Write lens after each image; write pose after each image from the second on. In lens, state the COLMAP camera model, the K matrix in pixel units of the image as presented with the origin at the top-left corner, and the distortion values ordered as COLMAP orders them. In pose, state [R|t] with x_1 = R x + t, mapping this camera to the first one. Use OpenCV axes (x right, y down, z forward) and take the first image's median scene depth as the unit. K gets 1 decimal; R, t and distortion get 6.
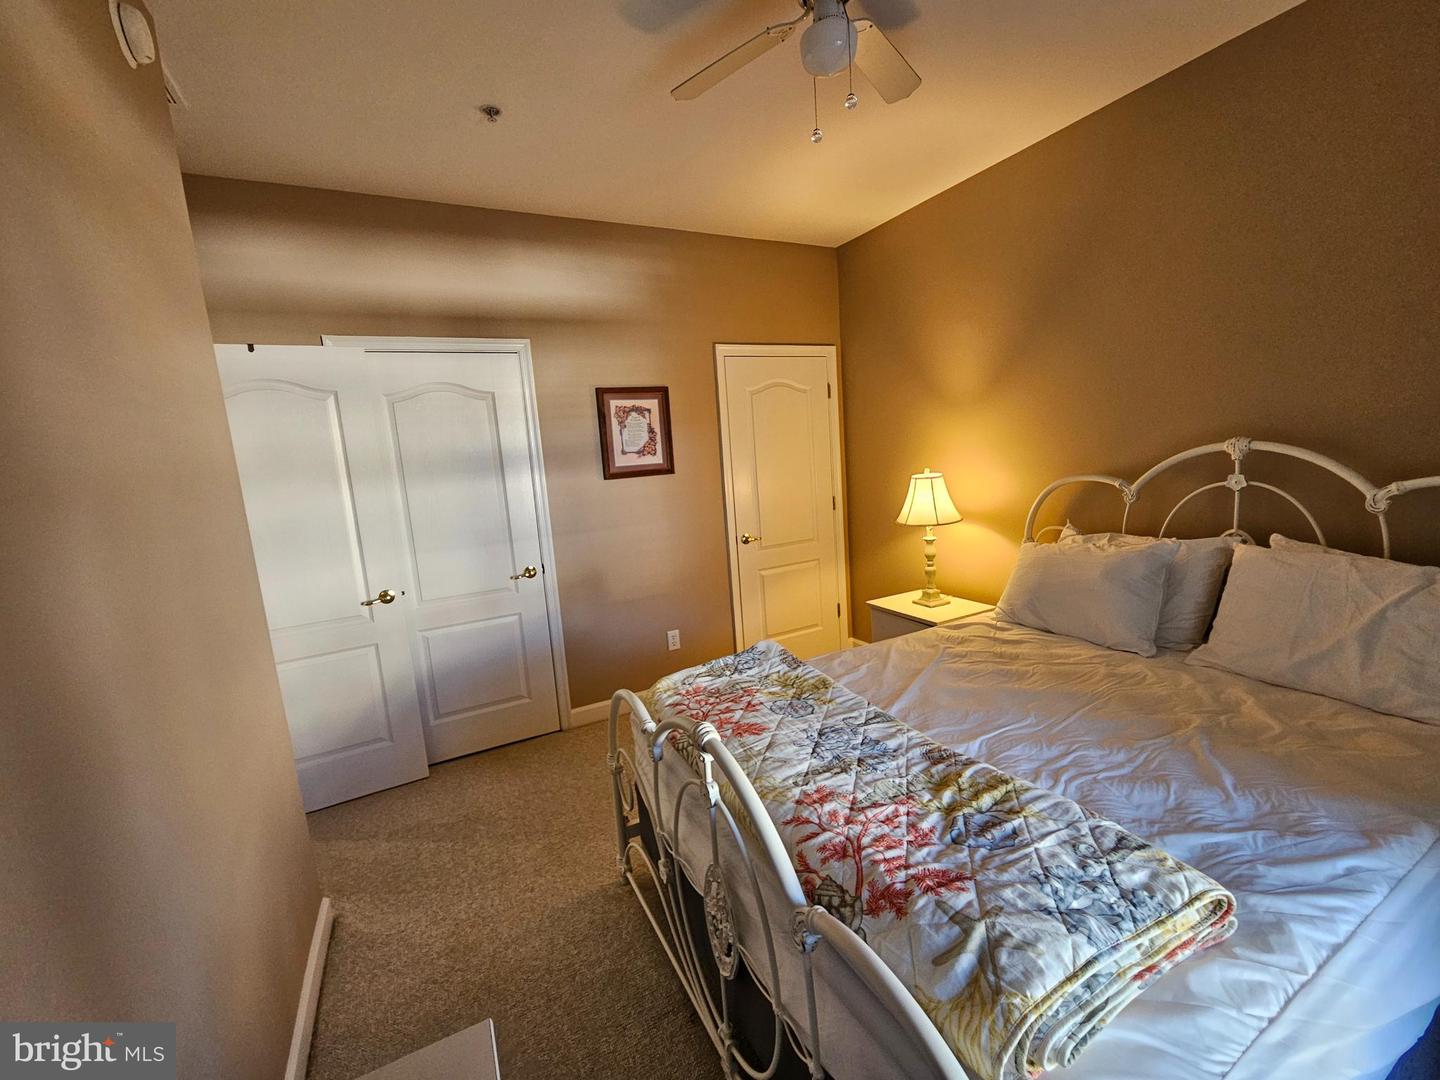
lens RADIAL K [[589.9, 0, 714.0], [0, 589.9, 535.7], [0, 0, 1]] dist [0.001385, 0.000617]
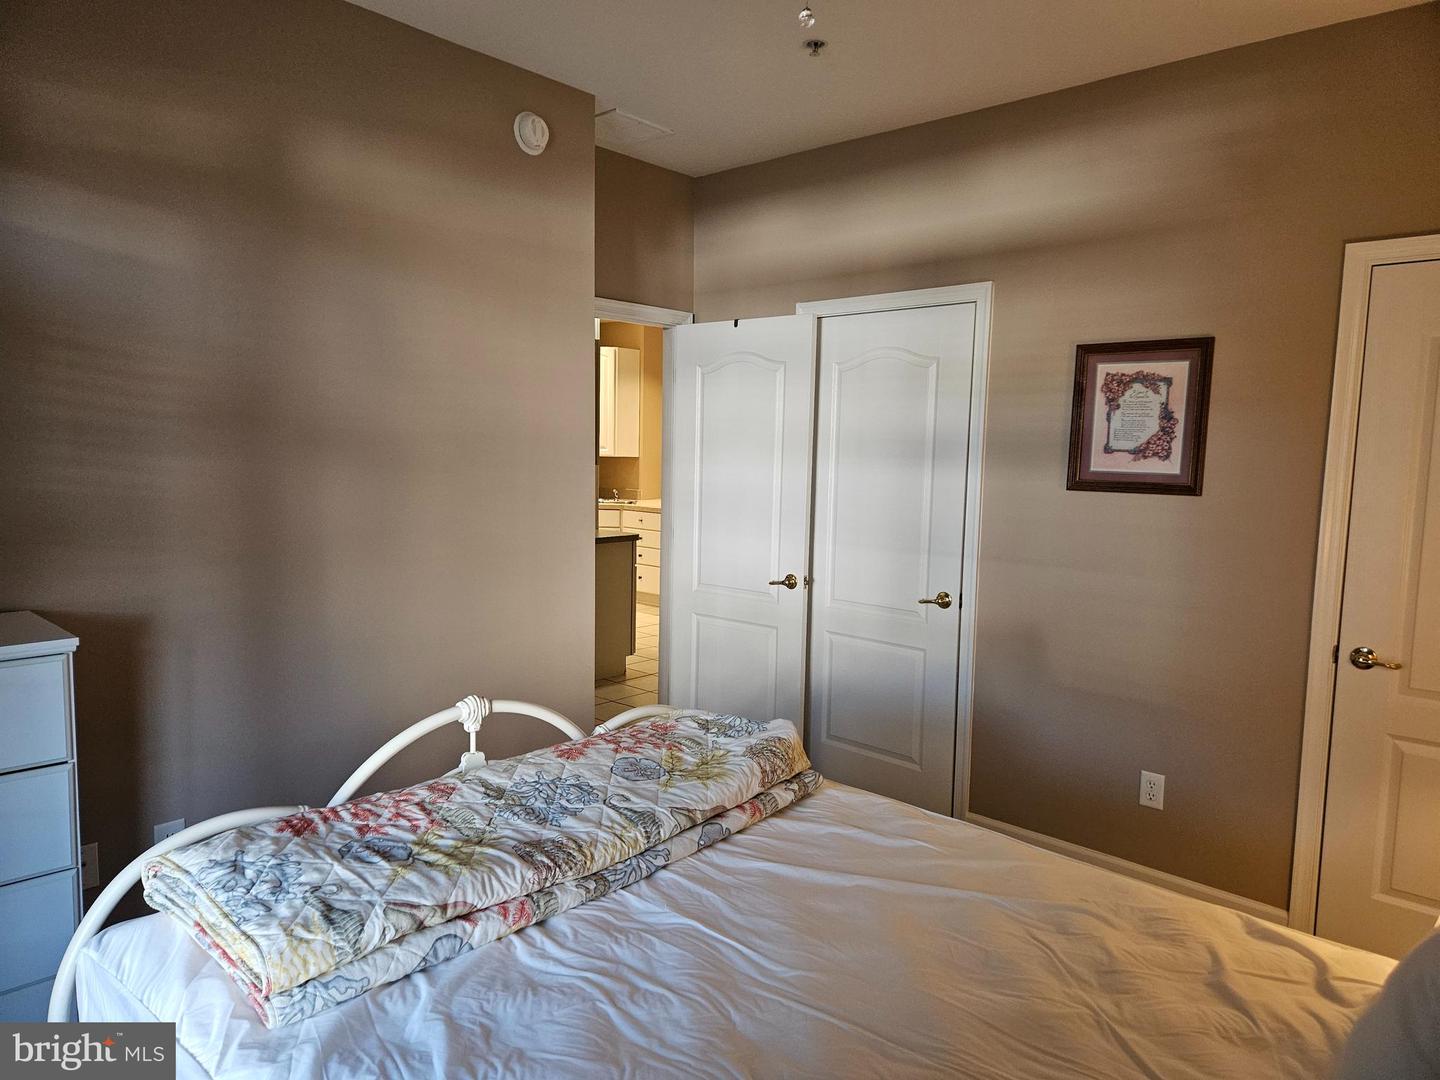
lens RADIAL K [[955.6, 0, 713.2], [0, 955.6, 543.1], [0, 0, 1]] dist [0.069912, -0.049765]
pose [[0.344972, 0.175504, -0.922059, 0.659283], [-0.180961, 0.976369, 0.118138, -0.093441], [0.921003, 0.126103, 0.368580, 0.278496]]
